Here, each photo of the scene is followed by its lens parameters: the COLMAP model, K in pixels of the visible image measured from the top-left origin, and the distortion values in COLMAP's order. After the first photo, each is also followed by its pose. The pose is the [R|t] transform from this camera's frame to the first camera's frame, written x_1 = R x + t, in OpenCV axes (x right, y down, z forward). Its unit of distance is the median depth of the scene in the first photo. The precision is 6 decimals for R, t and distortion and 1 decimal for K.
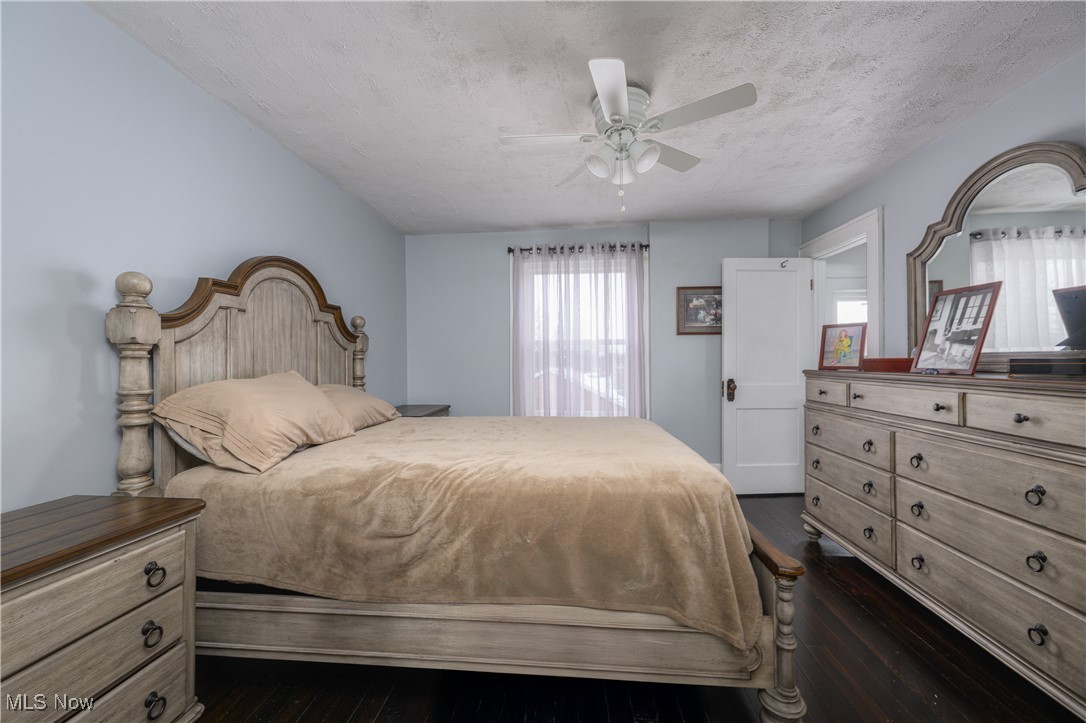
lens RADIAL K [[431.8, 0, 539.9], [0, 431.8, 360.2], [0, 0, 1]] dist [-0.001102, -0.000369]
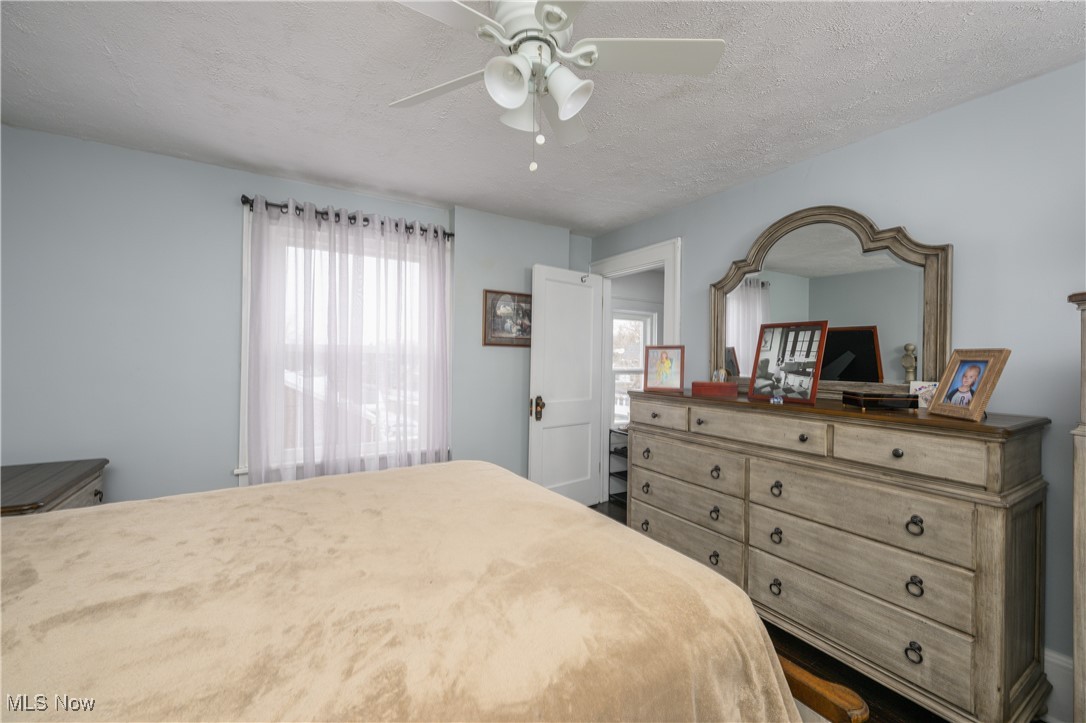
lens RADIAL K [[431.8, 0, 543.8], [0, 431.8, 363.2], [0, 0, 1]] dist [-0.001102, -0.000369]
pose [[0.807583, 0.011510, 0.589642, -0.155030], [-0.017198, 0.999844, 0.004036, -0.051343], [-0.589503, -0.013400, 0.807655, 0.421085]]
